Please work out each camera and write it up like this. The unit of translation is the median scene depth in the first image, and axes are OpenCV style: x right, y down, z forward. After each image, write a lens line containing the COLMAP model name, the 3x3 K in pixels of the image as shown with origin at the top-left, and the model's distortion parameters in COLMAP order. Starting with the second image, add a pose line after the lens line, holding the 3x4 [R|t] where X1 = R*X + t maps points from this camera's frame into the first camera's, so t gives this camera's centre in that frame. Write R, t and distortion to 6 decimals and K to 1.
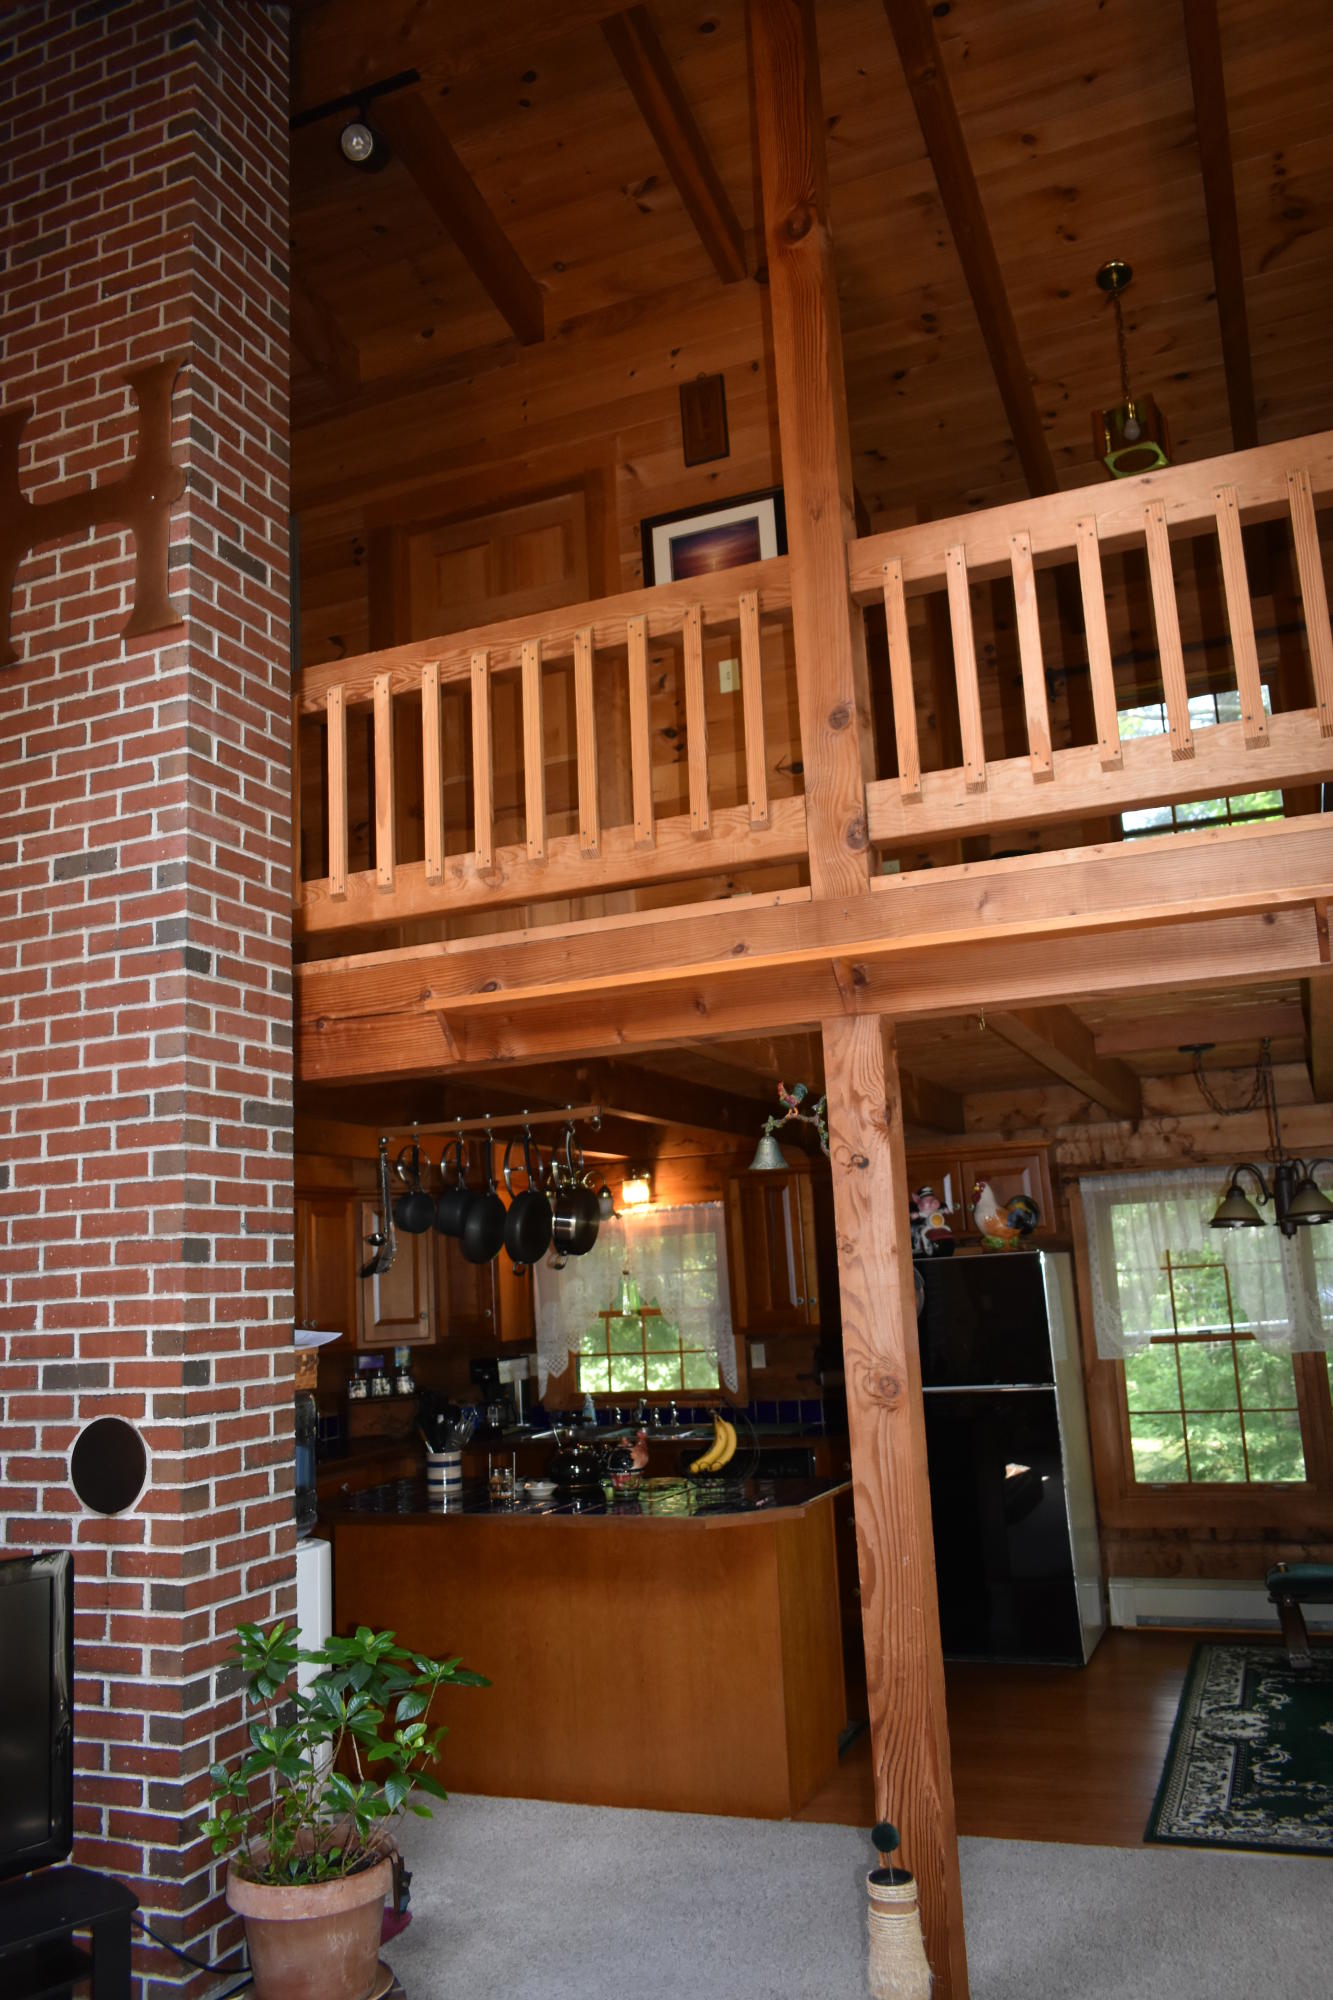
lens RADIAL K [[1540.1, 0, 666.5], [0, 1540.1, 1000.0], [0, 0, 1]] dist [-0.020995, 0.013248]
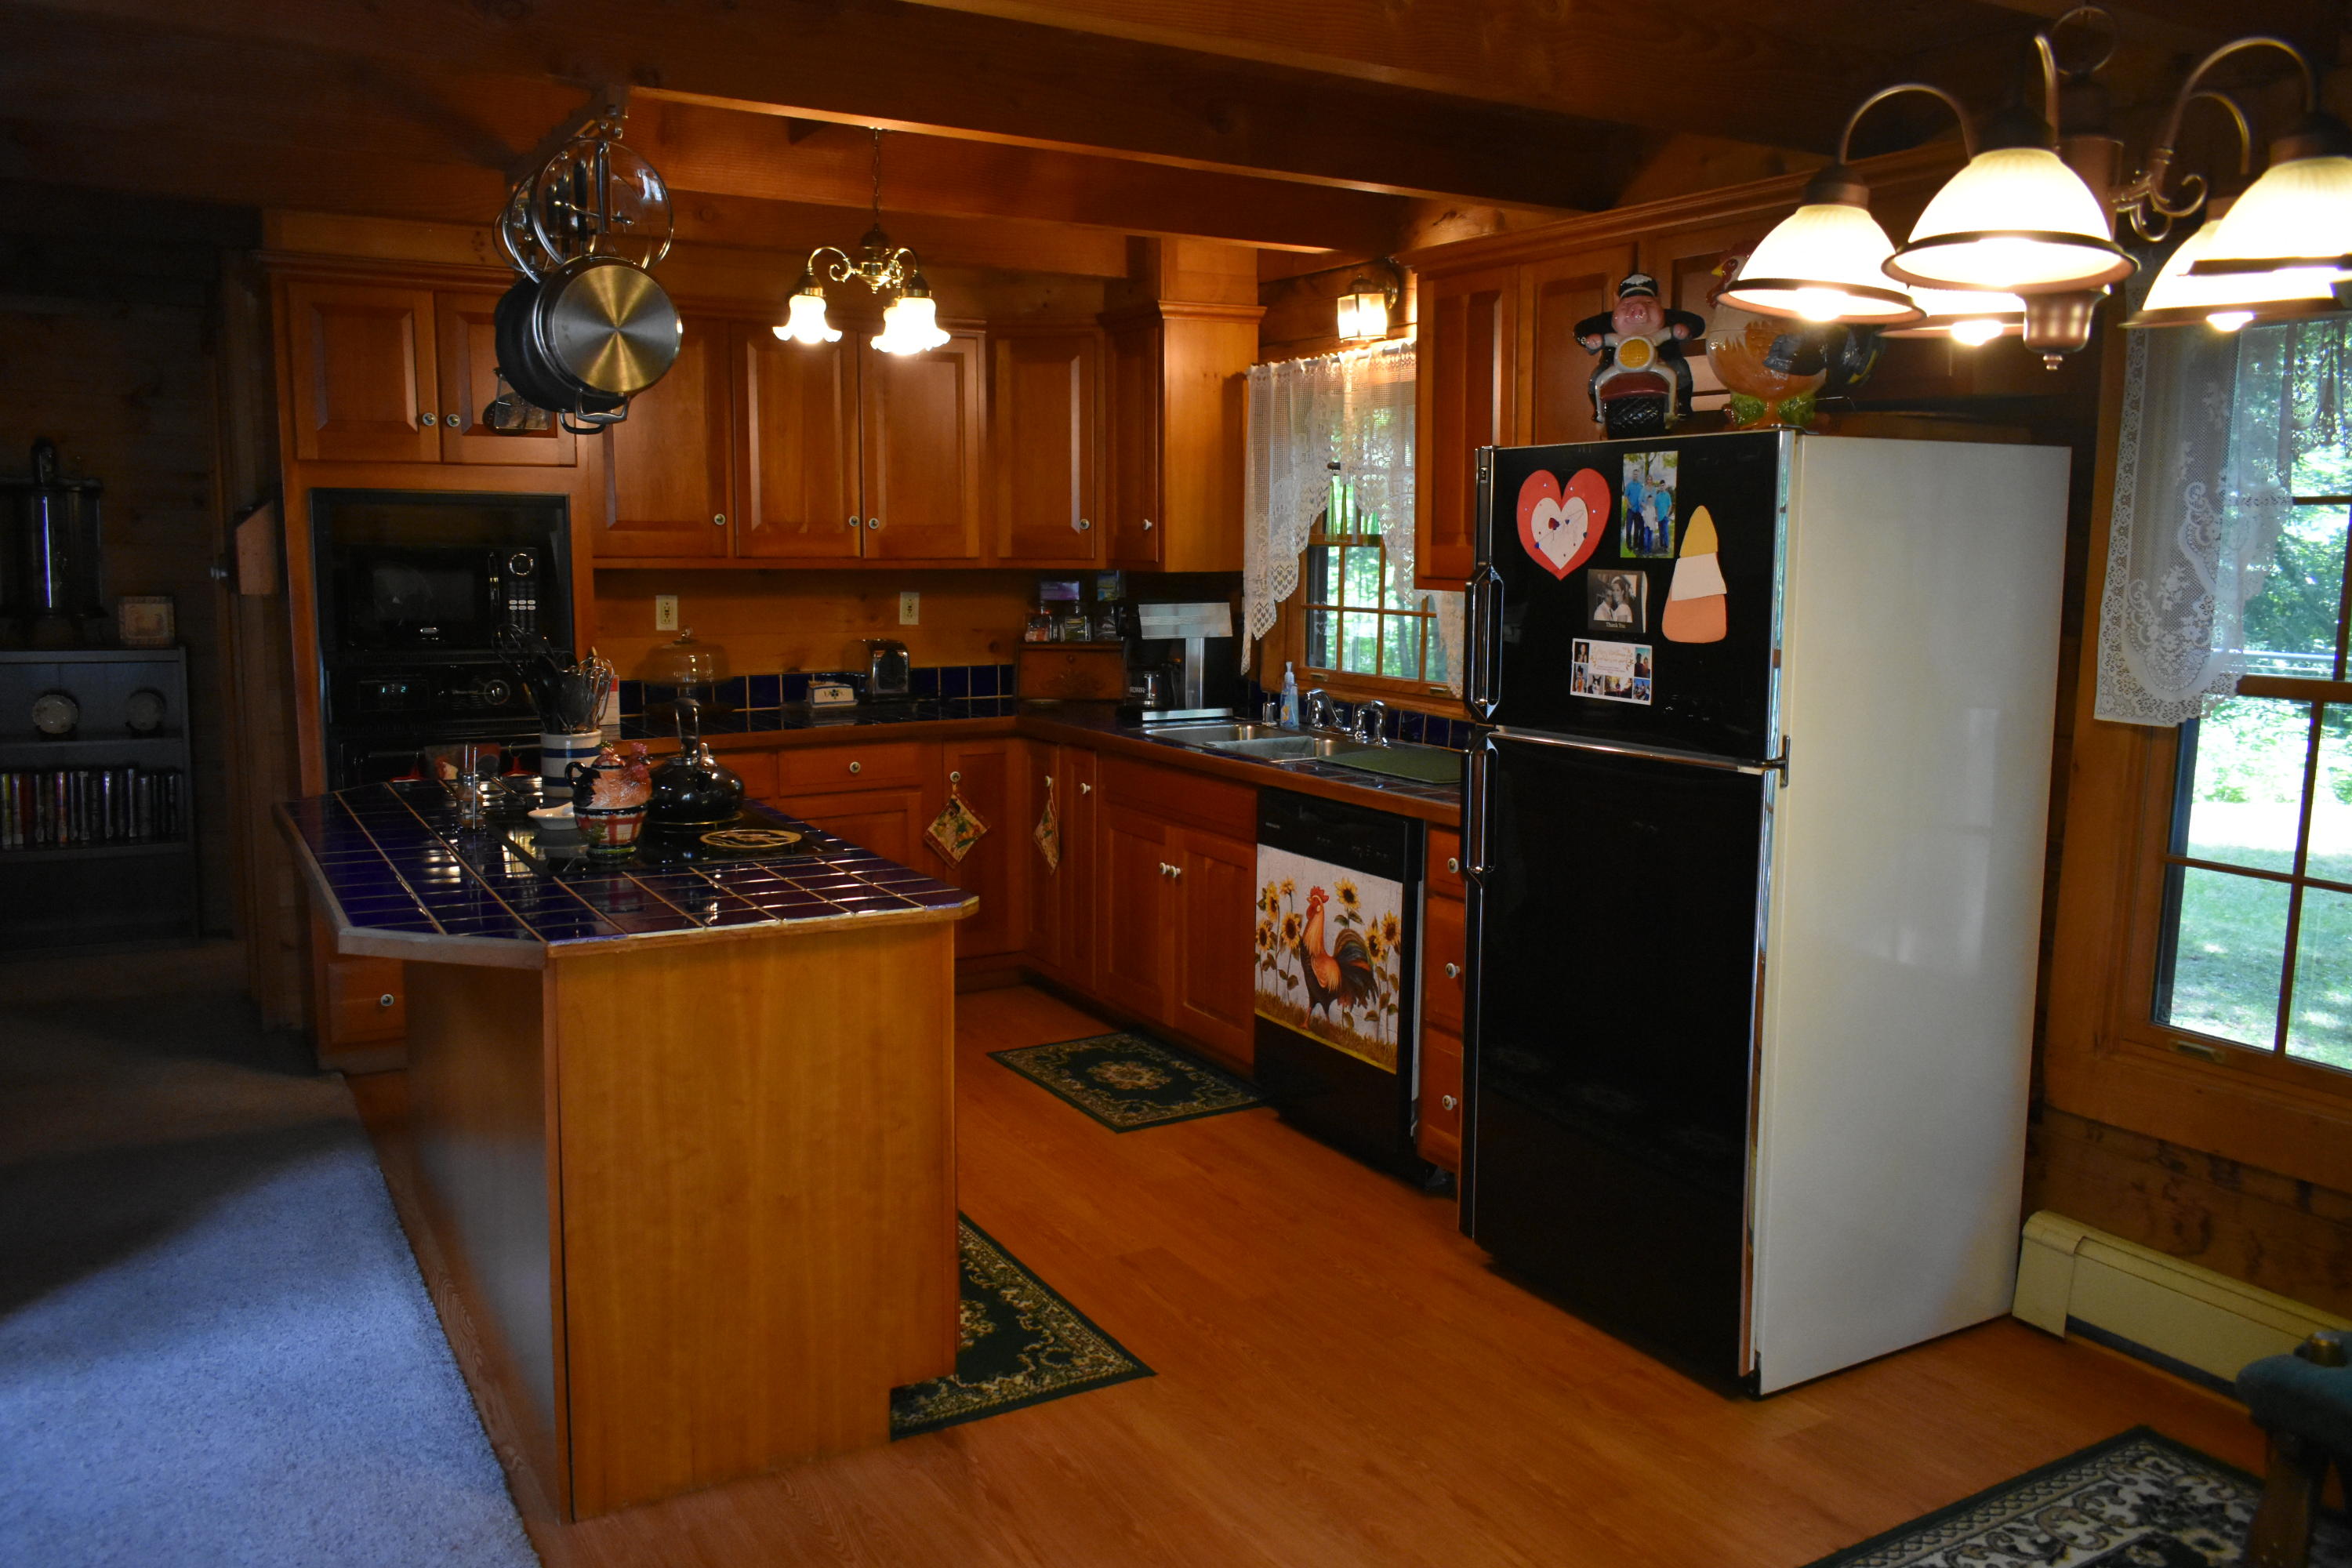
lens RADIAL K [[1811.1, 0, 1176.0], [0, 1811.1, 784.0], [0, 0, 1]] dist [-0.020995, 0.013248]
pose [[0.788782, 0.141383, -0.598192, 0.693174], [0.063336, 0.949313, 0.307886, 0.169132], [0.611401, -0.280742, 0.739846, 0.935473]]
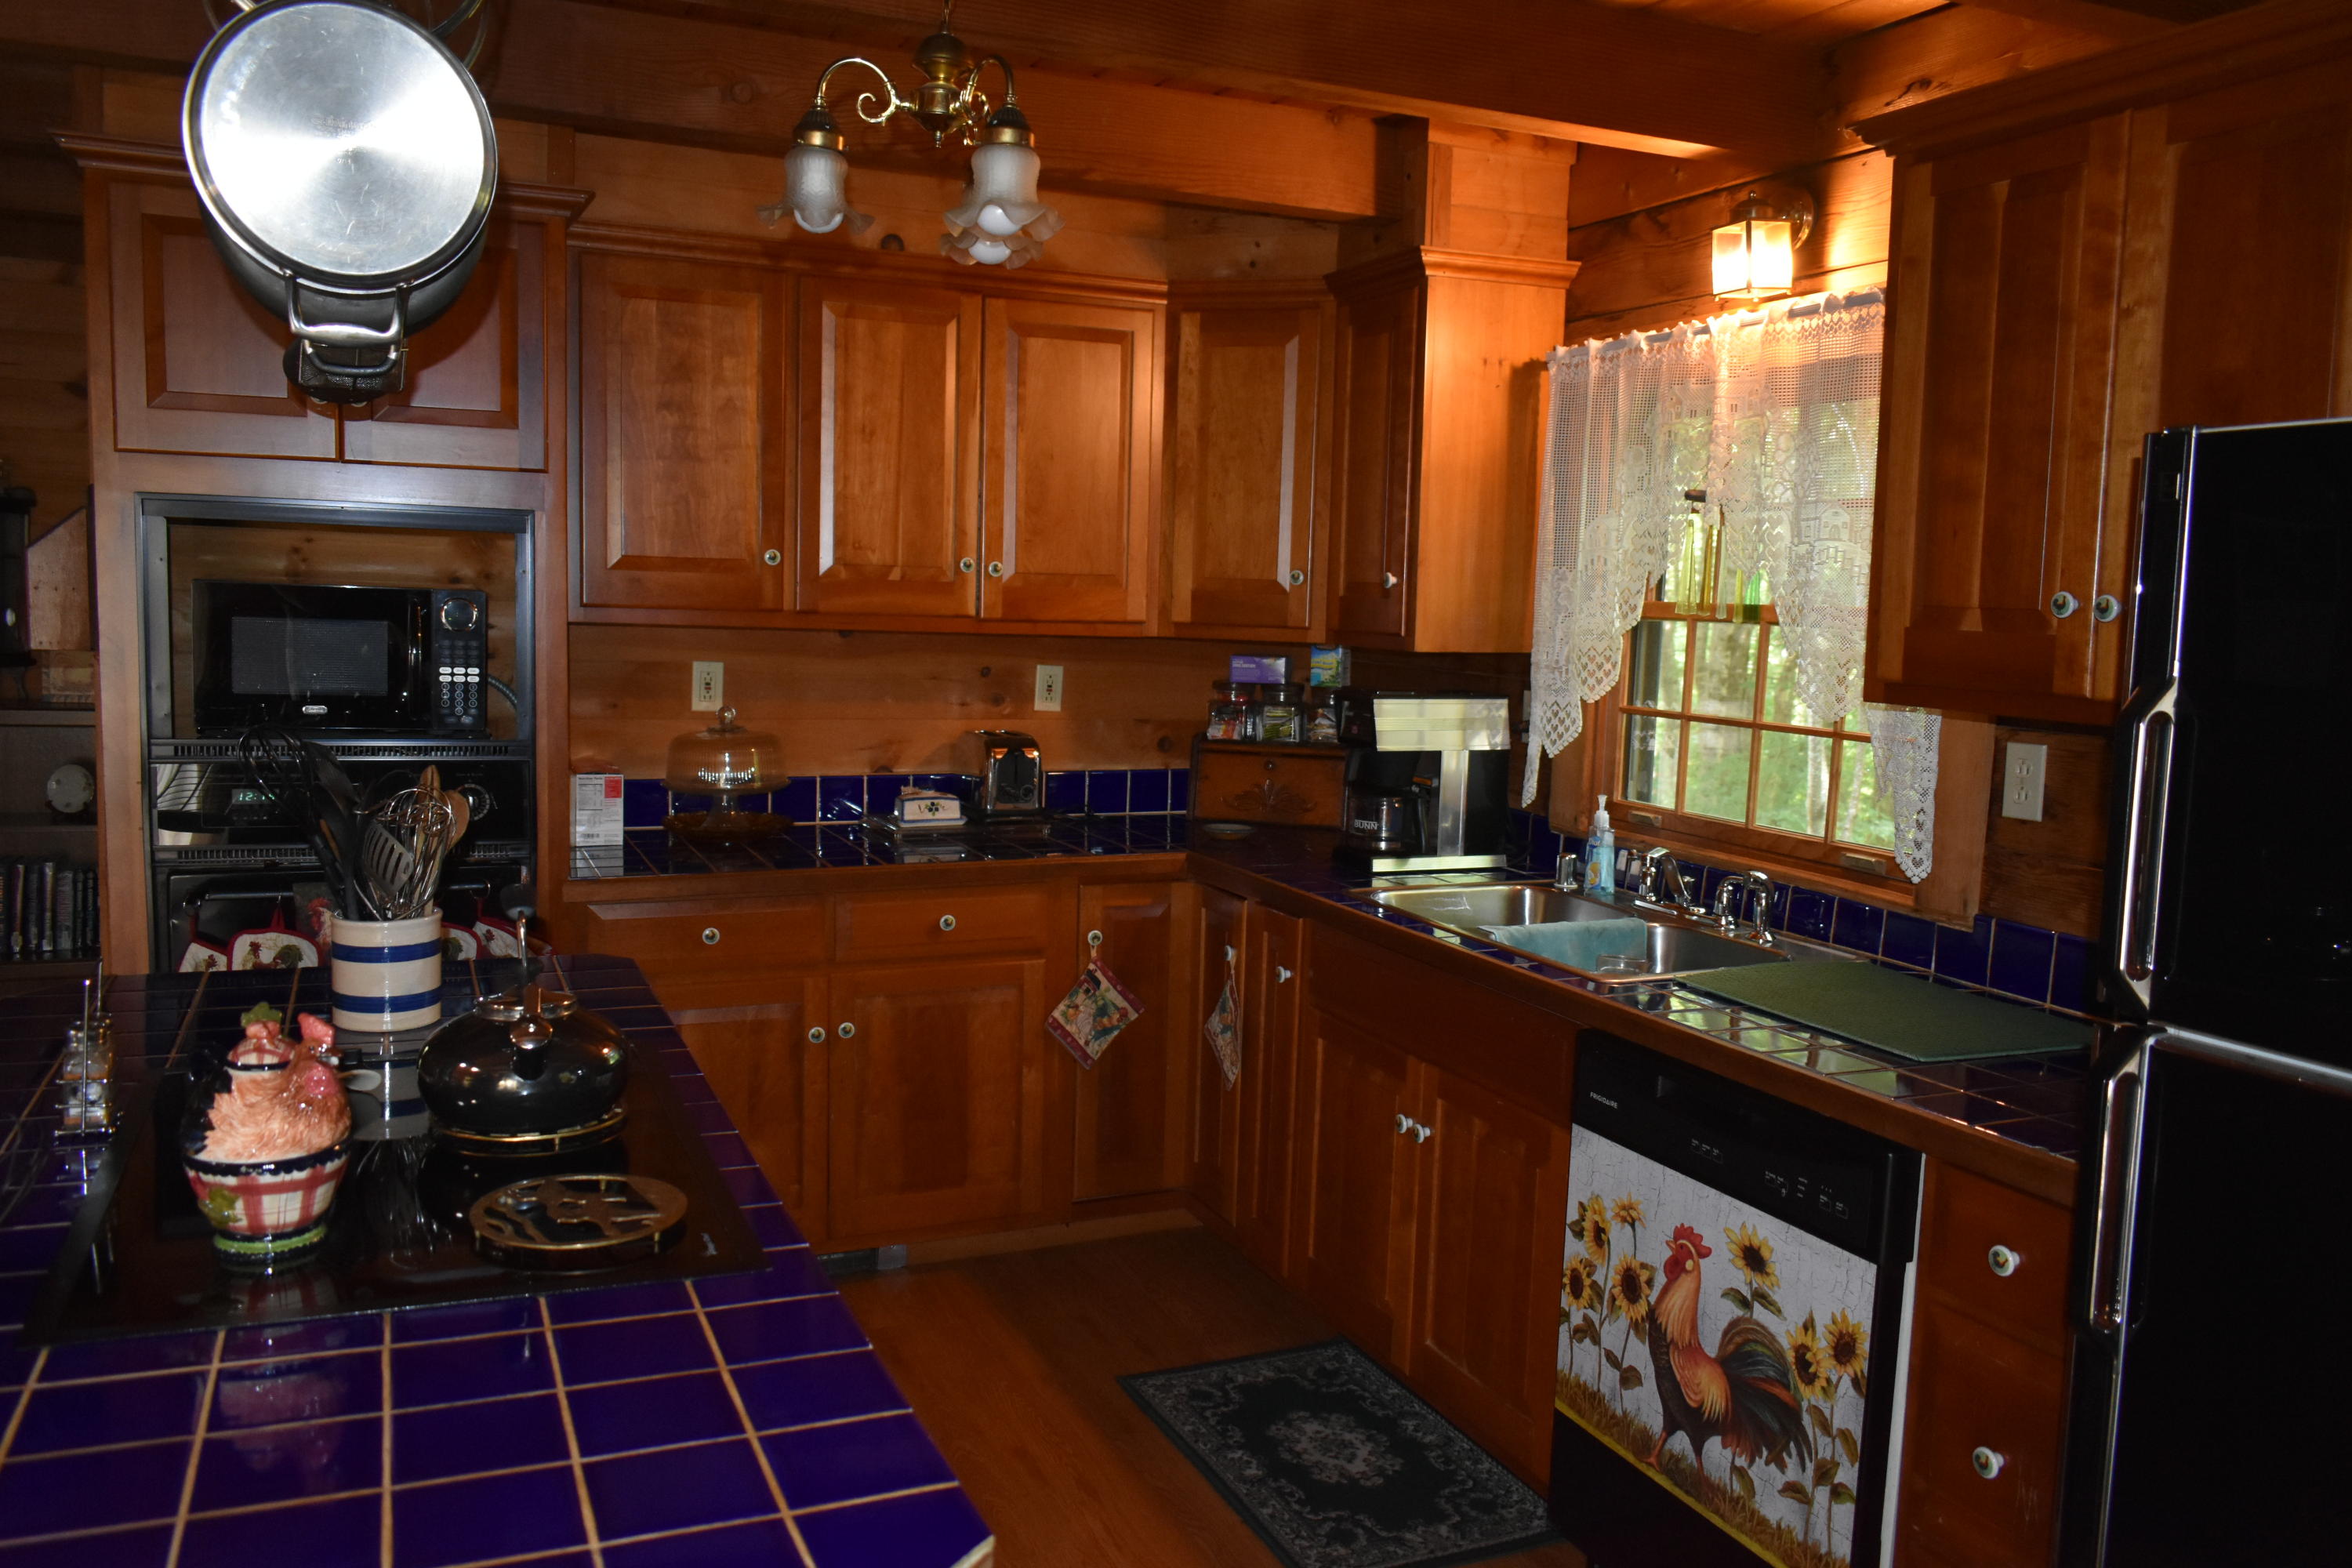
lens RADIAL K [[1811.1, 0, 1176.0], [0, 1811.1, 784.0], [0, 0, 1]] dist [-0.020995, 0.013248]
pose [[0.712976, 0.150238, -0.684904, 0.378083], [0.057572, 0.960935, 0.270719, 0.252026], [0.698821, -0.232448, 0.676474, 1.289092]]
